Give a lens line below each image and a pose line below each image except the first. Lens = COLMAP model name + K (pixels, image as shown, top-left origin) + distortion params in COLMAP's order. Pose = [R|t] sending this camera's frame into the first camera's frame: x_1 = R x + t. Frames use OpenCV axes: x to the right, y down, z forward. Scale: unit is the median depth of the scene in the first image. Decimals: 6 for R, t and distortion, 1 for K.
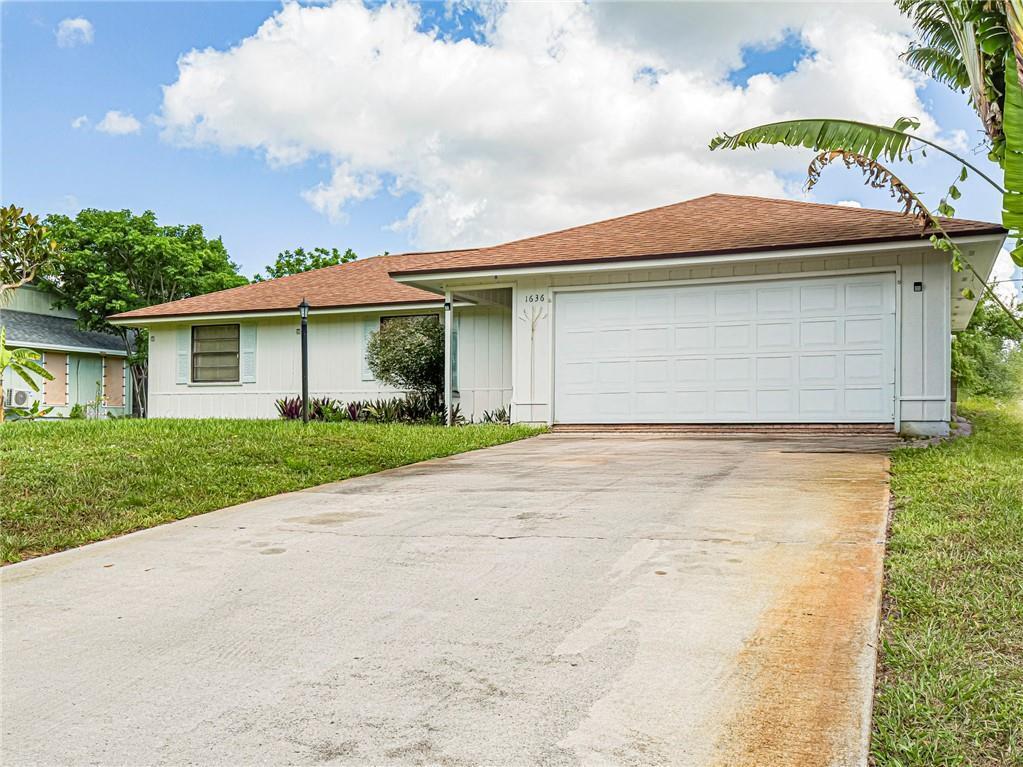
lens RADIAL K [[954.4, 0, 511.1], [0, 954.4, 423.6], [0, 0, 1]] dist [0.011988, 0.003971]
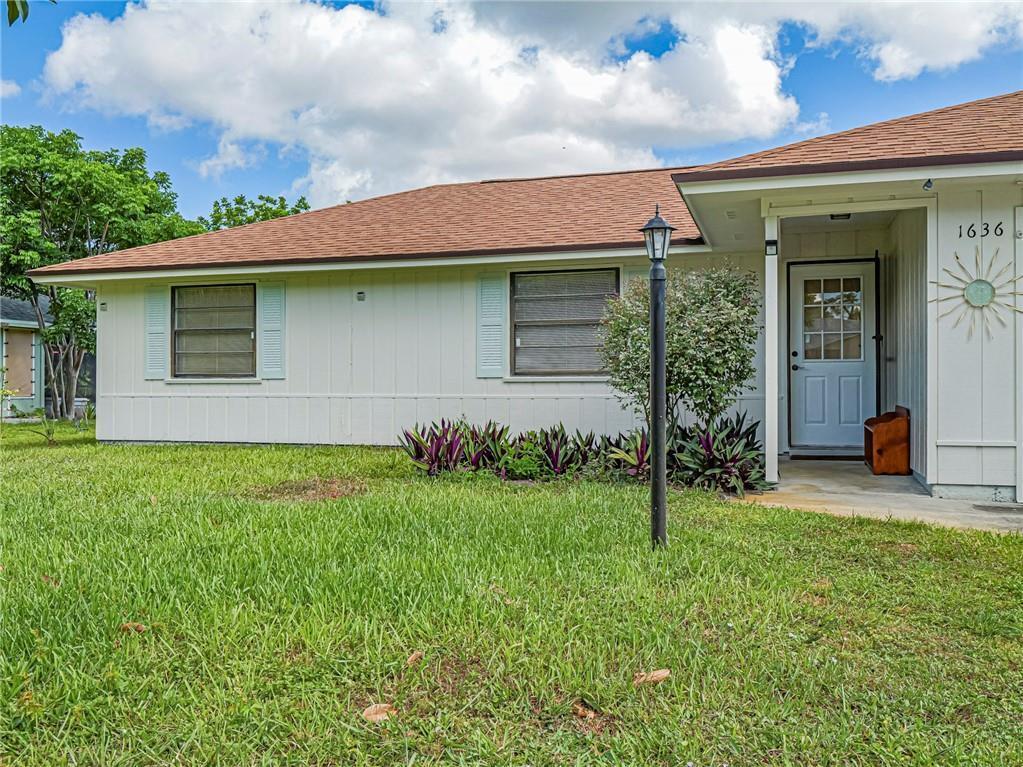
lens RADIAL K [[884.7, 0, 511.5], [0, 884.7, 383.5], [0, 0, 1]] dist [0.005064, -0.055924]
pose [[0.990592, -0.012128, 0.136312, -0.137779], [0.011565, 0.999921, 0.004920, -0.028202], [-0.136360, -0.003297, 0.990654, 0.287389]]
